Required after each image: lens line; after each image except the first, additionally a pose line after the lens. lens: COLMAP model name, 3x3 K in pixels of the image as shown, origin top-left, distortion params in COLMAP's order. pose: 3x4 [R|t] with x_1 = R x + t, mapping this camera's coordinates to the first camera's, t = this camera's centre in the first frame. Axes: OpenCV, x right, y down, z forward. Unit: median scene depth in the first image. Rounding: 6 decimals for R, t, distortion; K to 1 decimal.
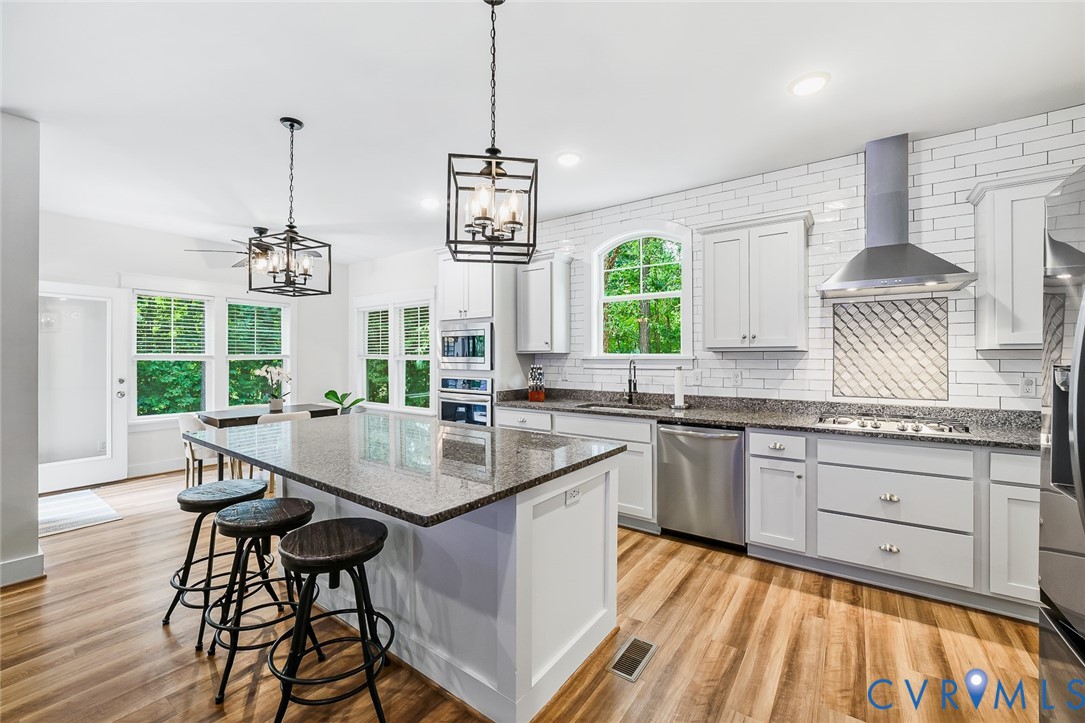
lens RADIAL K [[442.1, 0, 541.5], [0, 442.1, 363.2], [0, 0, 1]] dist [-0.019508, 0.003449]
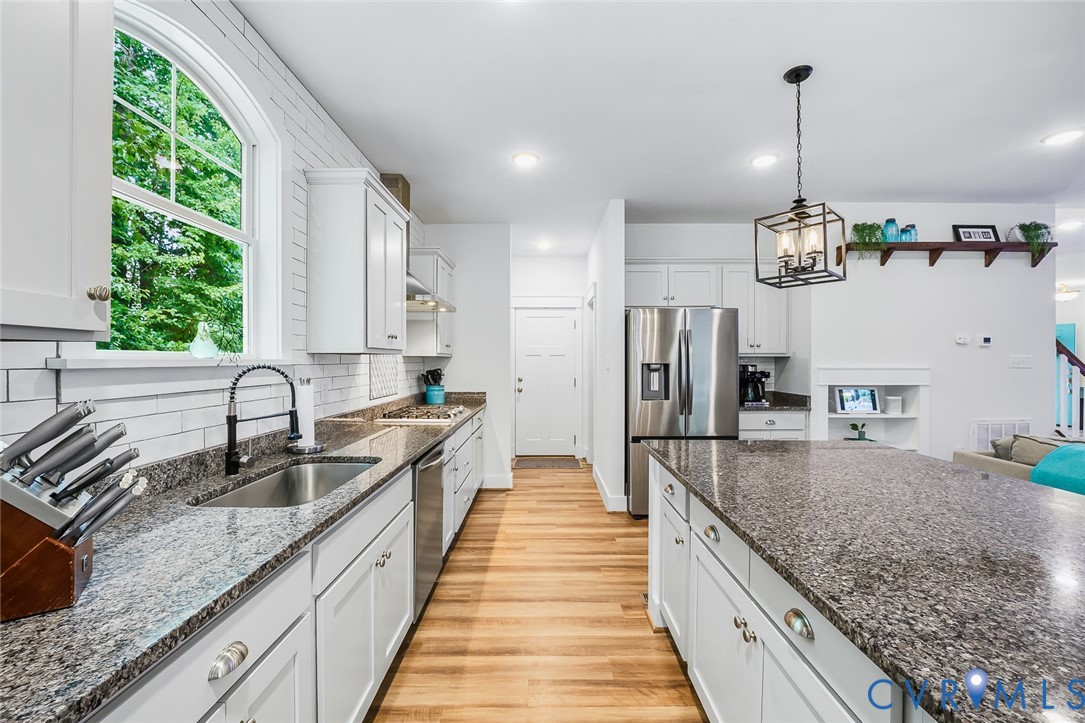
lens RADIAL K [[442.1, 0, 539.8], [0, 442.1, 366.9], [0, 0, 1]] dist [-0.019508, 0.003449]
pose [[-0.573180, -0.006875, 0.819401, -0.364357], [0.018096, 0.999615, 0.021045, -0.013883], [-0.819230, 0.026890, -0.572835, 1.217668]]
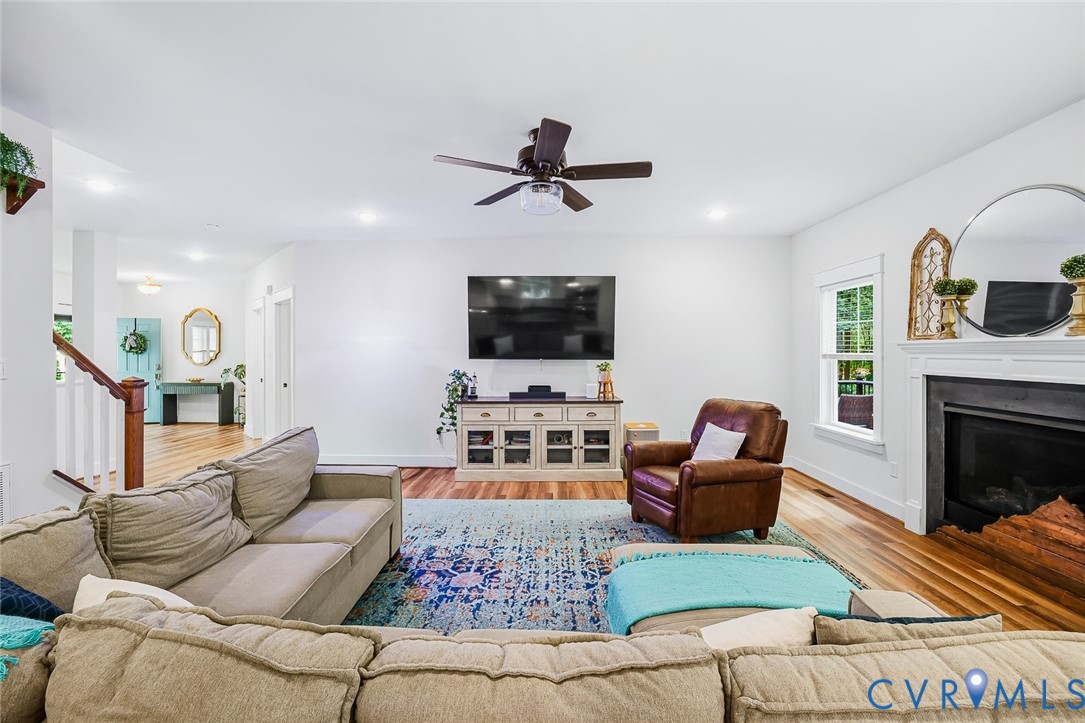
lens RADIAL K [[442.1, 0, 539.0], [0, 442.1, 351.5], [0, 0, 1]] dist [-0.019508, 0.003449]
pose [[-0.829968, -0.001758, -0.557808, -0.507518], [-0.009010, 0.999907, 0.010254, -0.020066], [0.557738, 0.013537, -0.829907, 0.493058]]
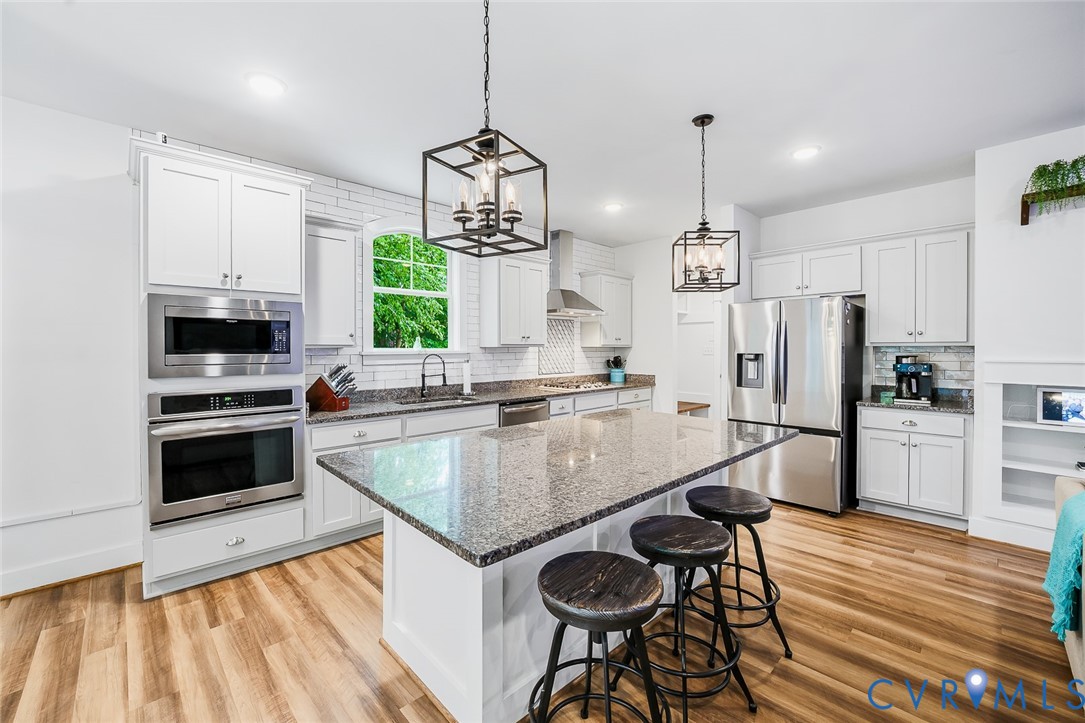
lens RADIAL K [[442.1, 0, 542.4], [0, 442.1, 351.5], [0, 0, 1]] dist [-0.019508, 0.003449]
pose [[0.188697, -0.005224, 0.982022, -0.910670], [0.021472, 0.999769, 0.001192, -0.012593], [-0.981801, 0.020861, 0.188765, 0.655872]]
